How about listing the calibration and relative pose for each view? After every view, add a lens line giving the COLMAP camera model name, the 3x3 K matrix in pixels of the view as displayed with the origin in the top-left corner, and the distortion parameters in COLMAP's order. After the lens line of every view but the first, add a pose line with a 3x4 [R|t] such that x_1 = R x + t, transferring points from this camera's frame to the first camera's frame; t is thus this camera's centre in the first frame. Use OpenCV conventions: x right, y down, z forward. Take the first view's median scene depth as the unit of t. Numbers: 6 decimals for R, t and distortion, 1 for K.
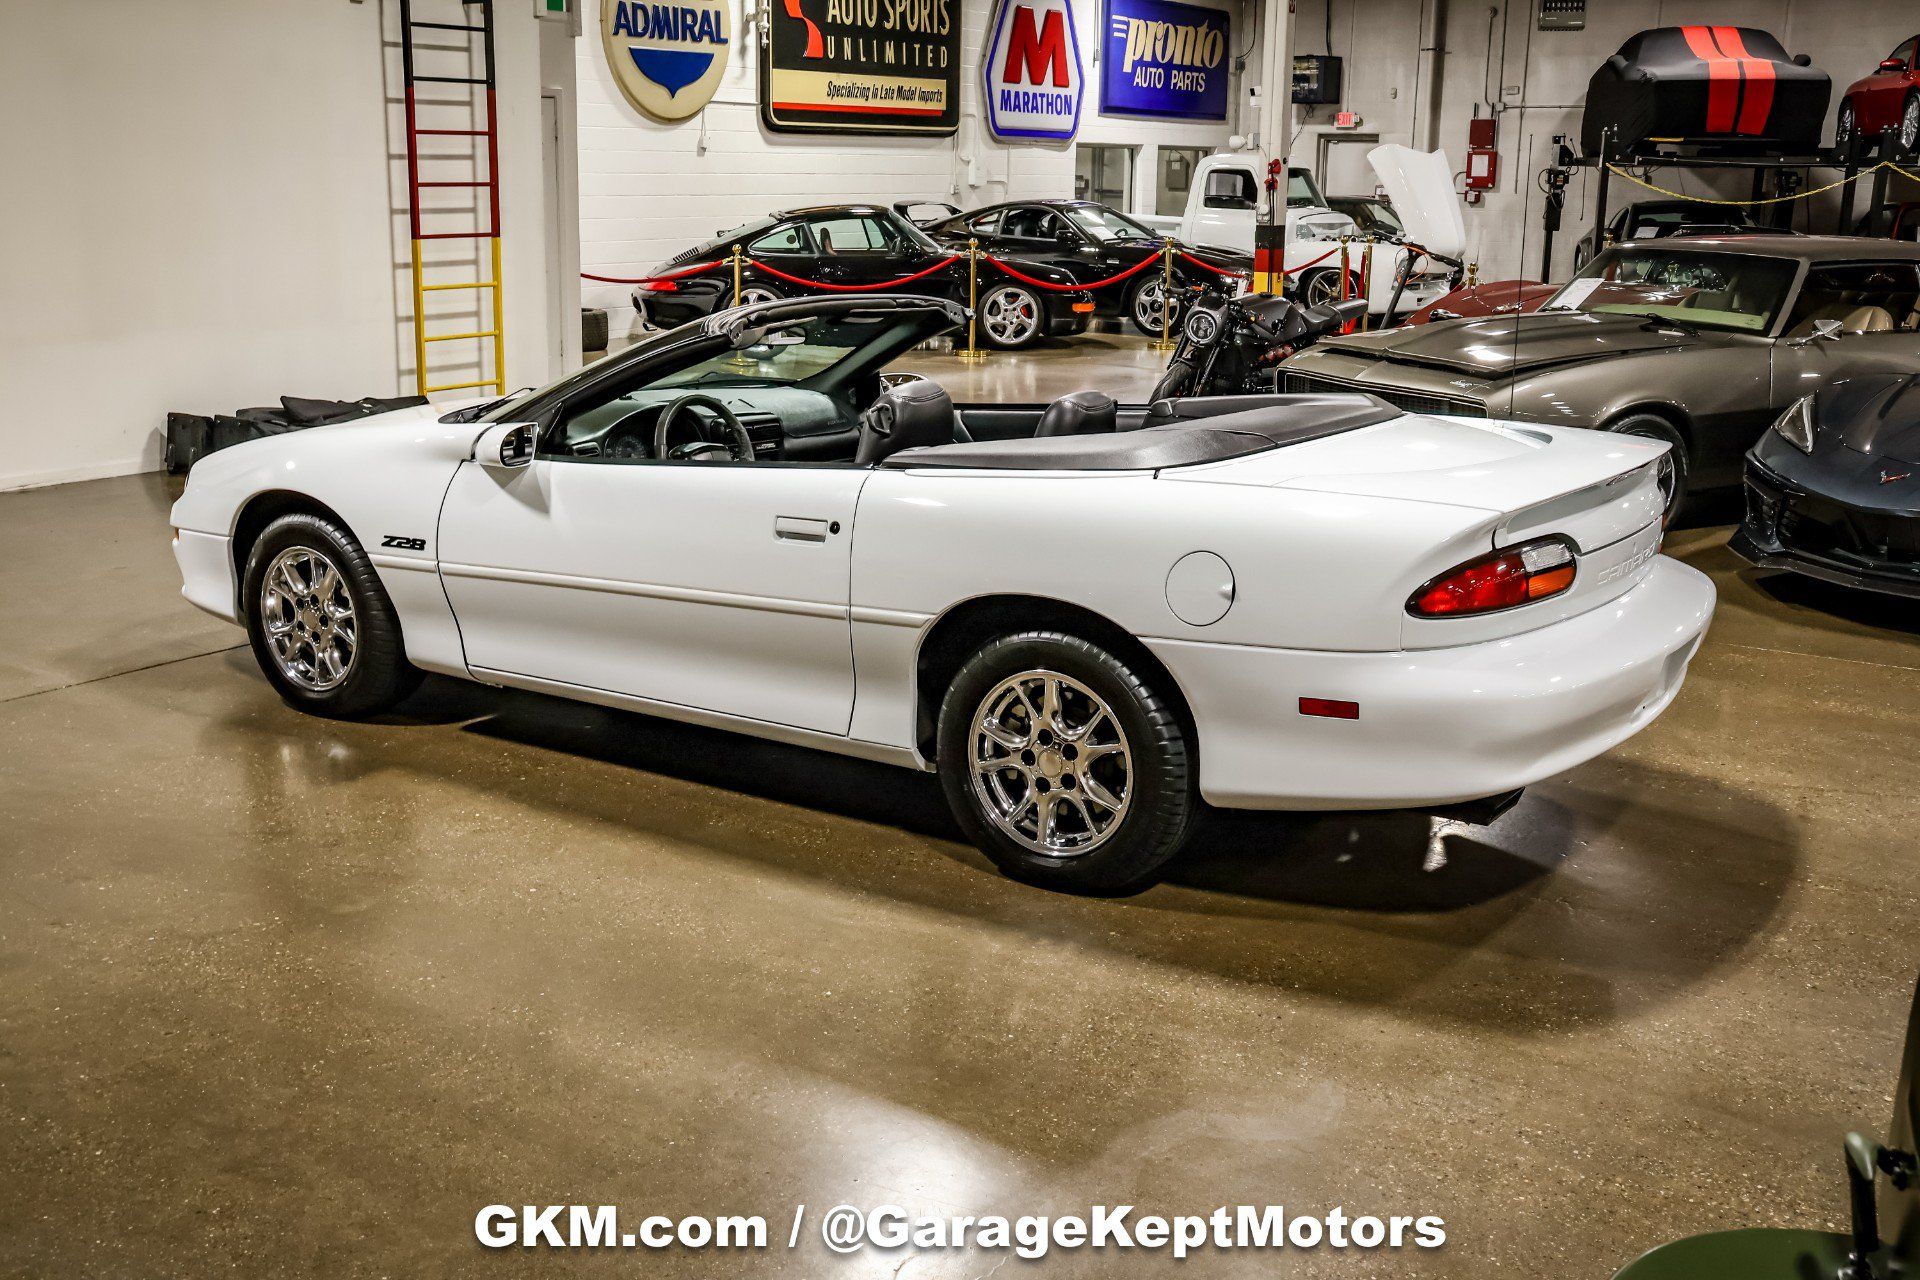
lens RADIAL K [[1998.4, 0, 934.9], [0, 1998.4, 666.9], [0, 0, 1]] dist [-0.070316, 0.193306]
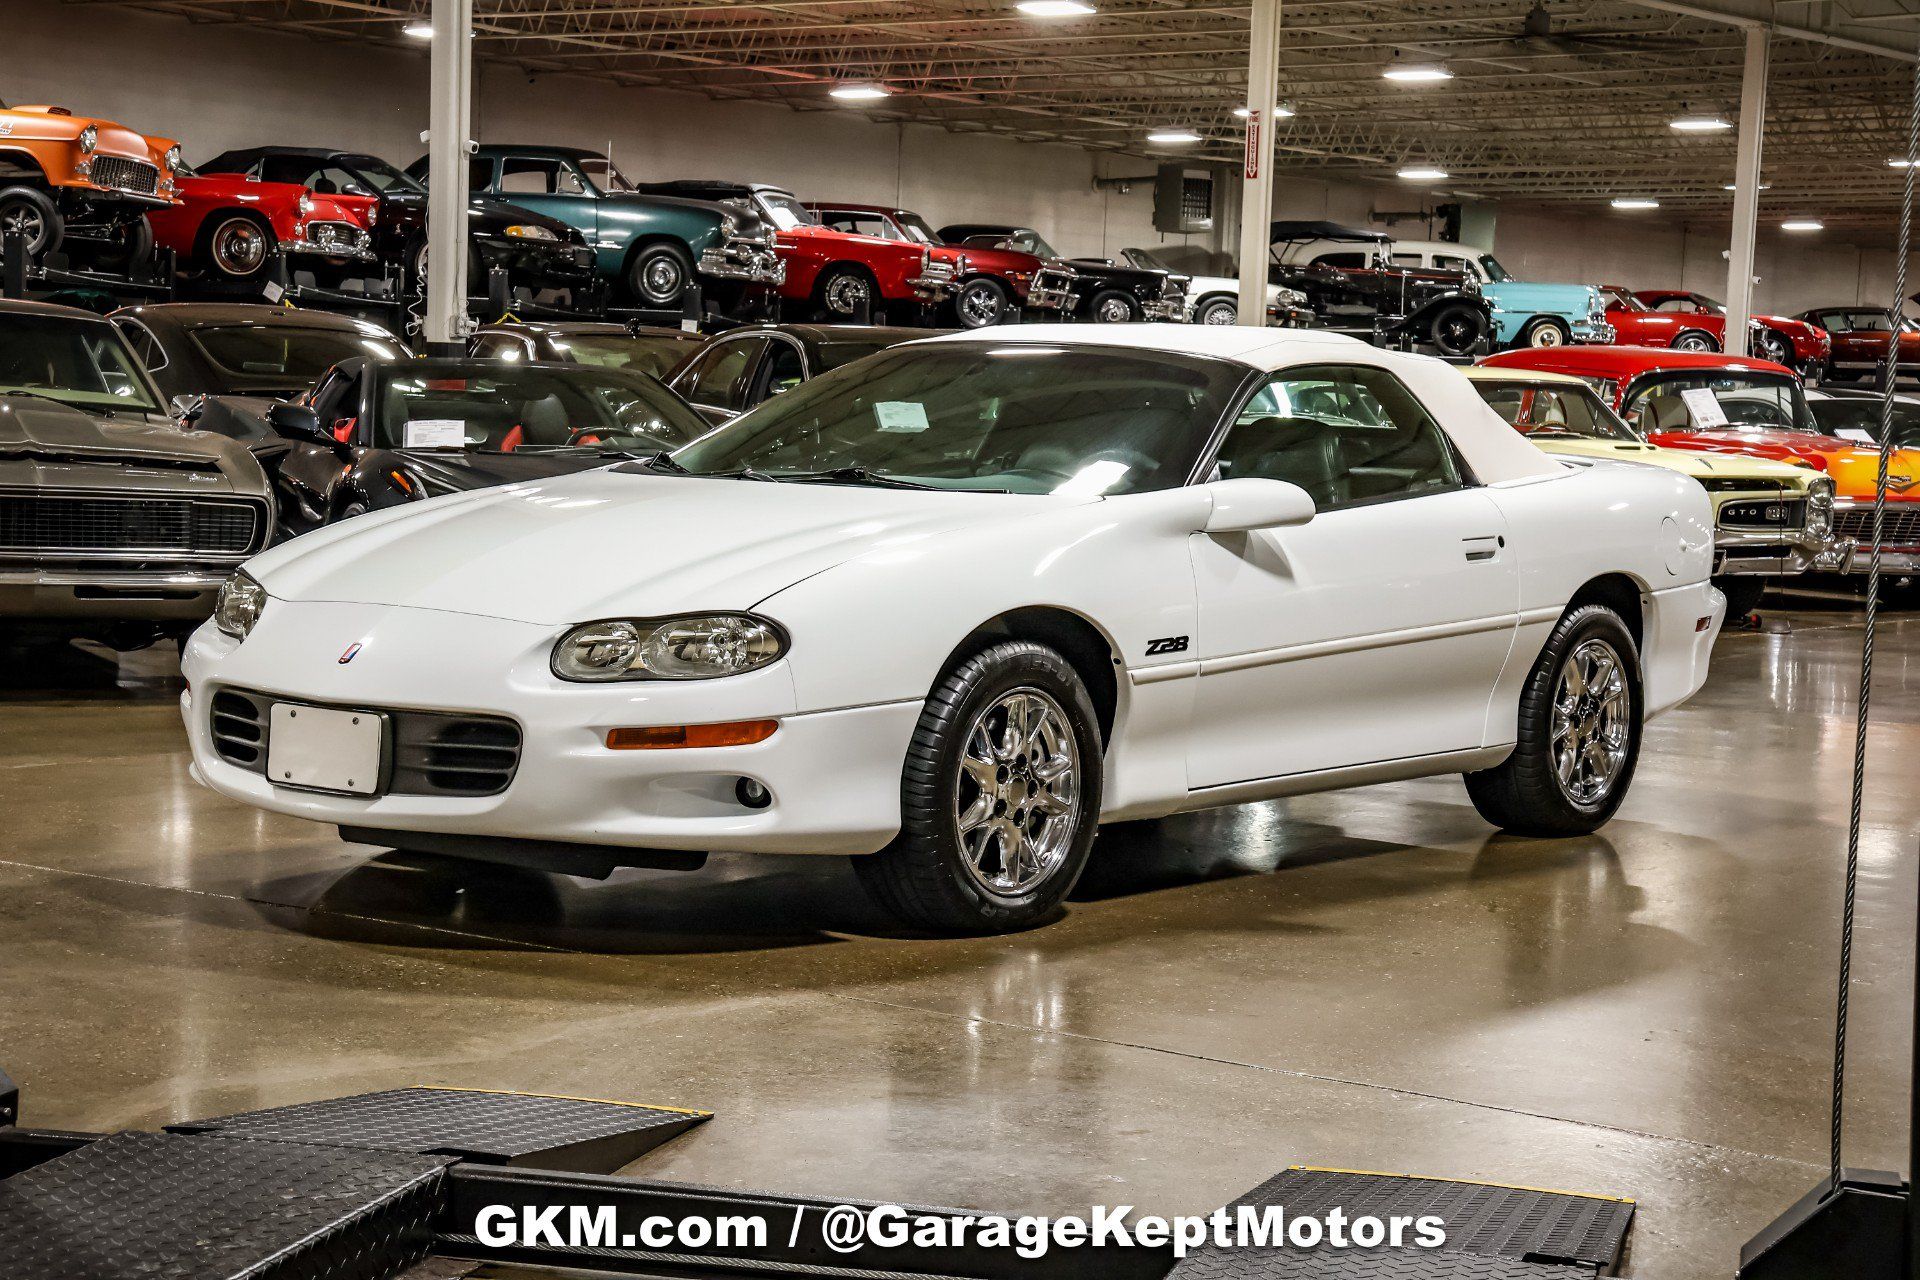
lens RADIAL K [[3496.5, 0, 969.0], [0, 3496.5, 638.3], [0, 0, 1]] dist [0.205562, 0.816722]
pose [[0.052821, -0.078881, 0.995484, -0.408848], [0.210509, 0.975353, 0.066116, -0.043022], [-0.976164, 0.206066, 0.068125, 0.246175]]
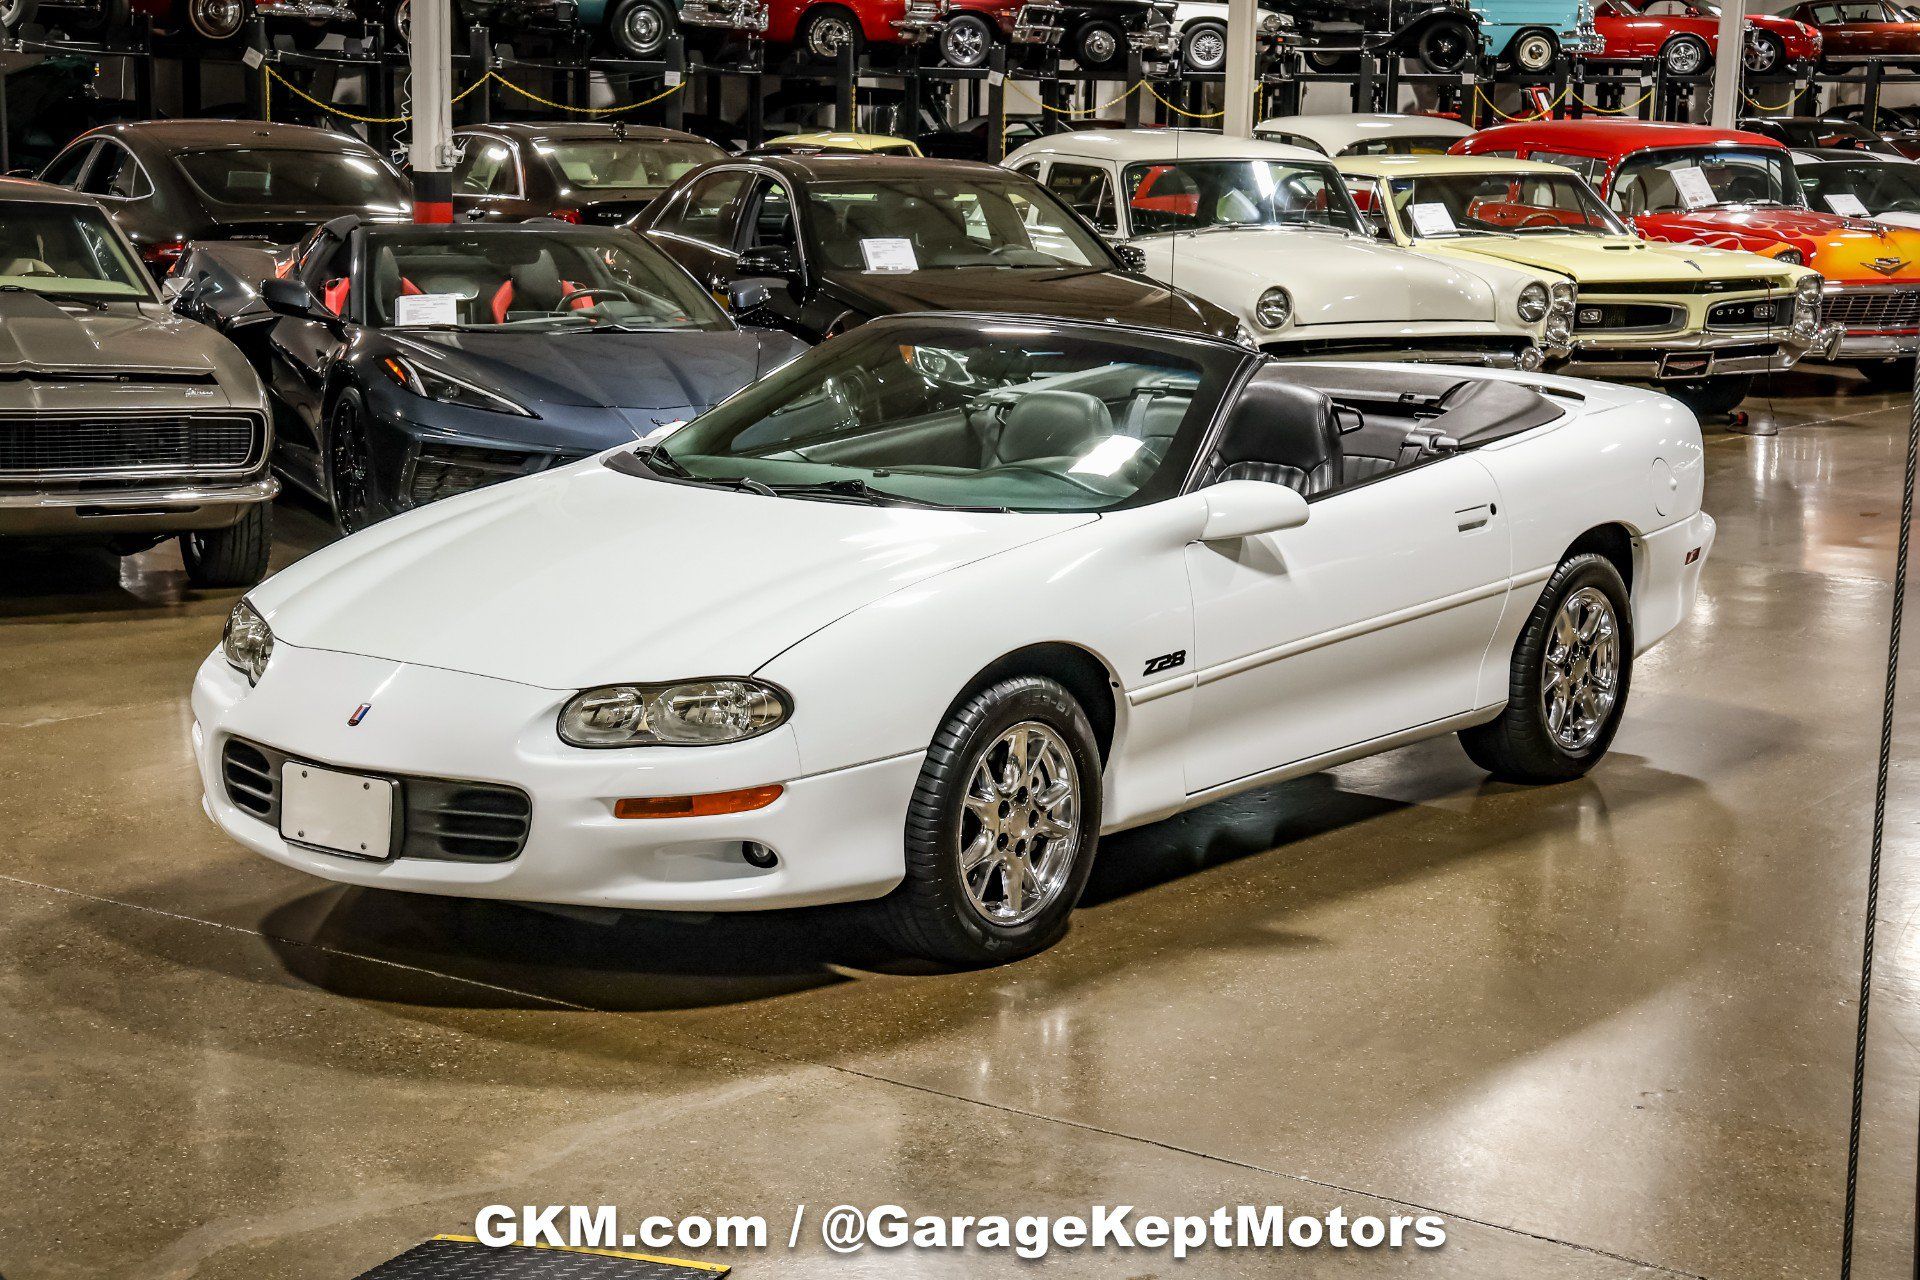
lens RADIAL K [[3463.6, 0, 960.0], [0, 3463.6, 640.0], [0, 0, 1]] dist [0.194352, 0.893462]
pose [[0.050451, -0.172374, 0.983739, -0.405128], [0.223842, 0.961886, 0.157065, -0.076196], [-0.973319, 0.212278, 0.087113, 0.240049]]
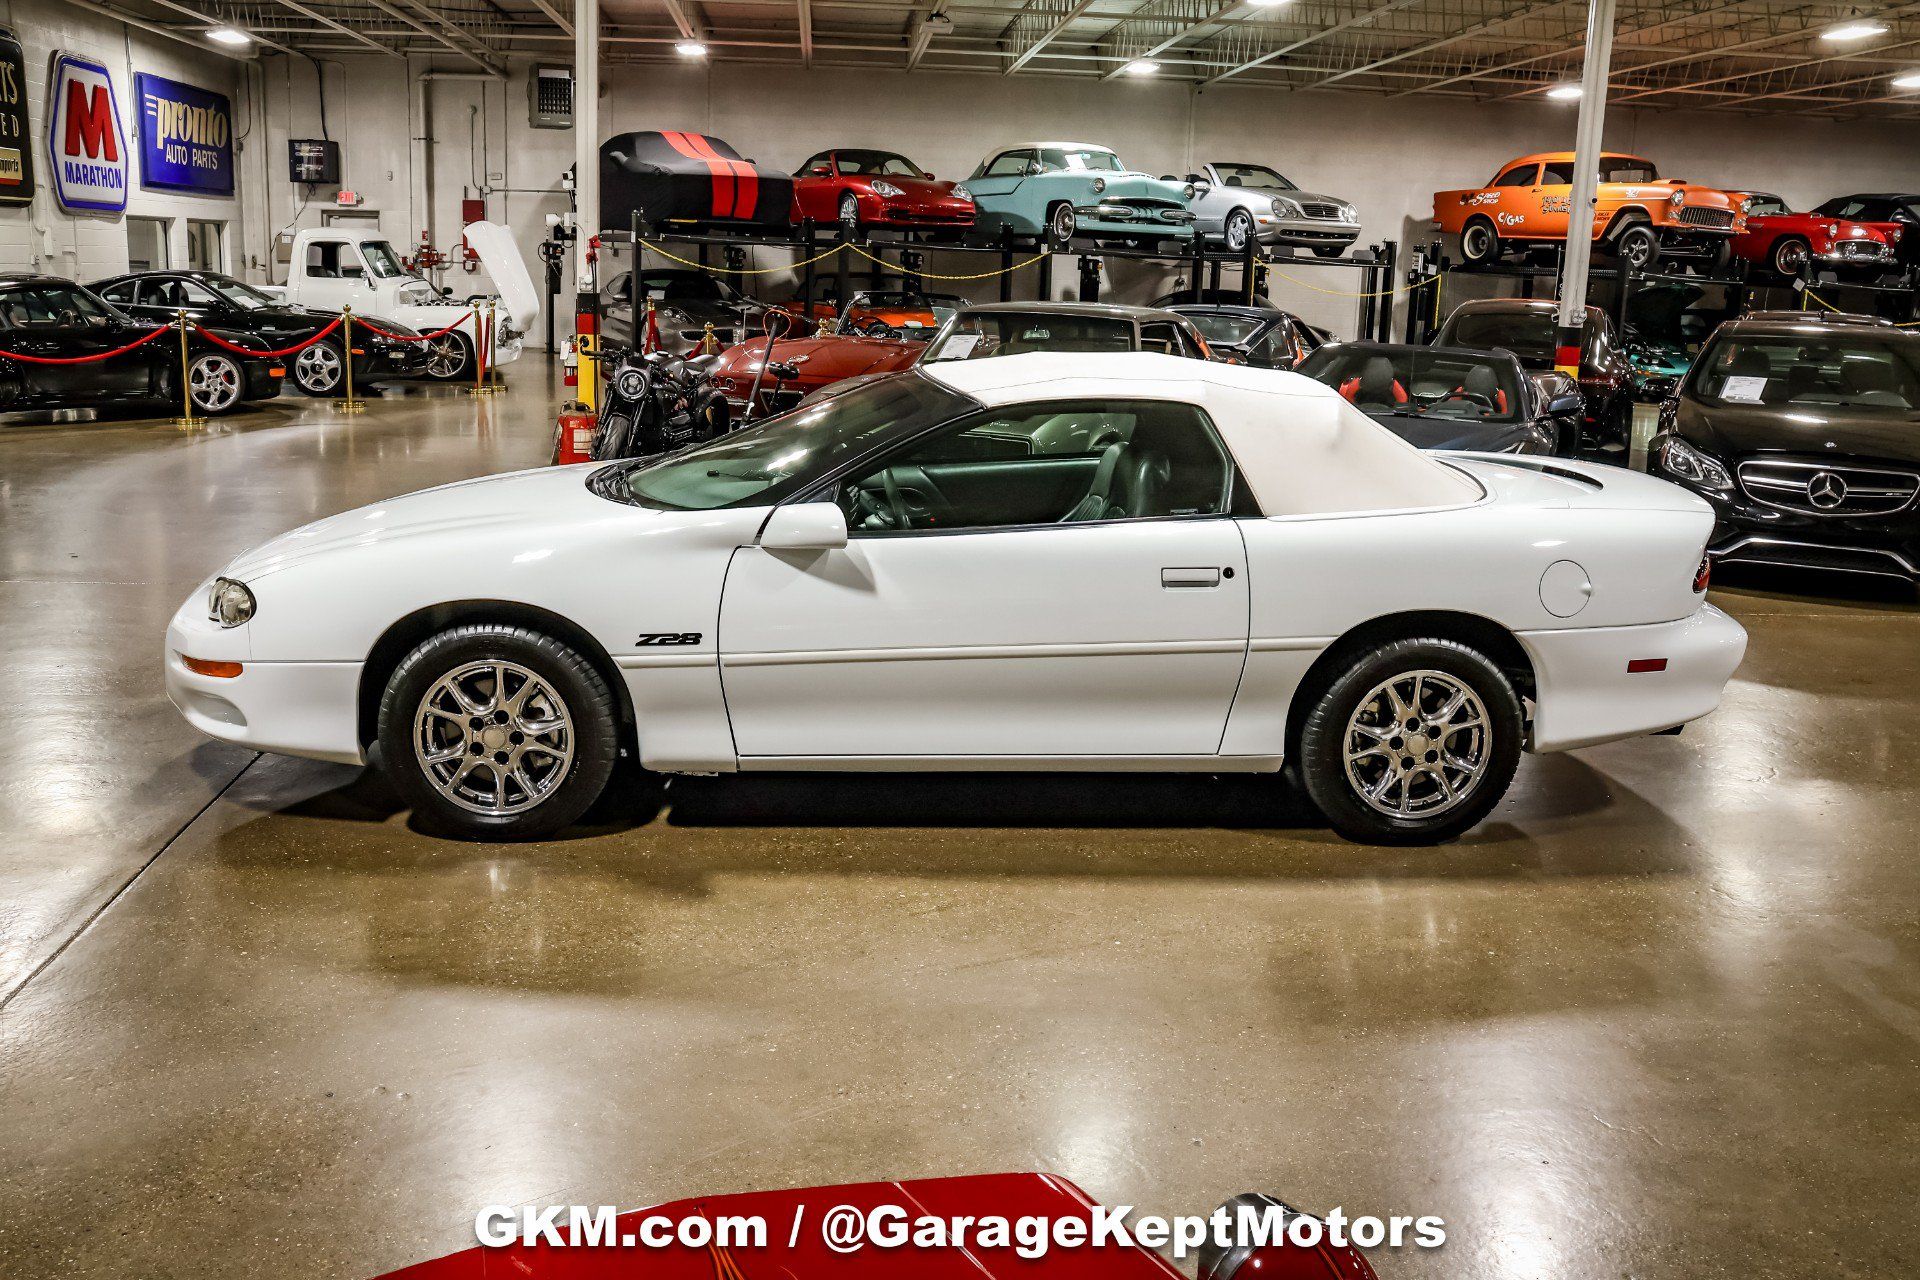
lens RADIAL K [[1700.6, 0, 938.9], [0, 1700.6, 689.3], [0, 0, 1]] dist [-0.142235, 0.154073]
pose [[0.788280, -0.138782, 0.599462, -0.163538], [0.128015, 0.989905, 0.060837, -0.017914], [-0.601853, 0.028784, 0.798088, 0.070221]]
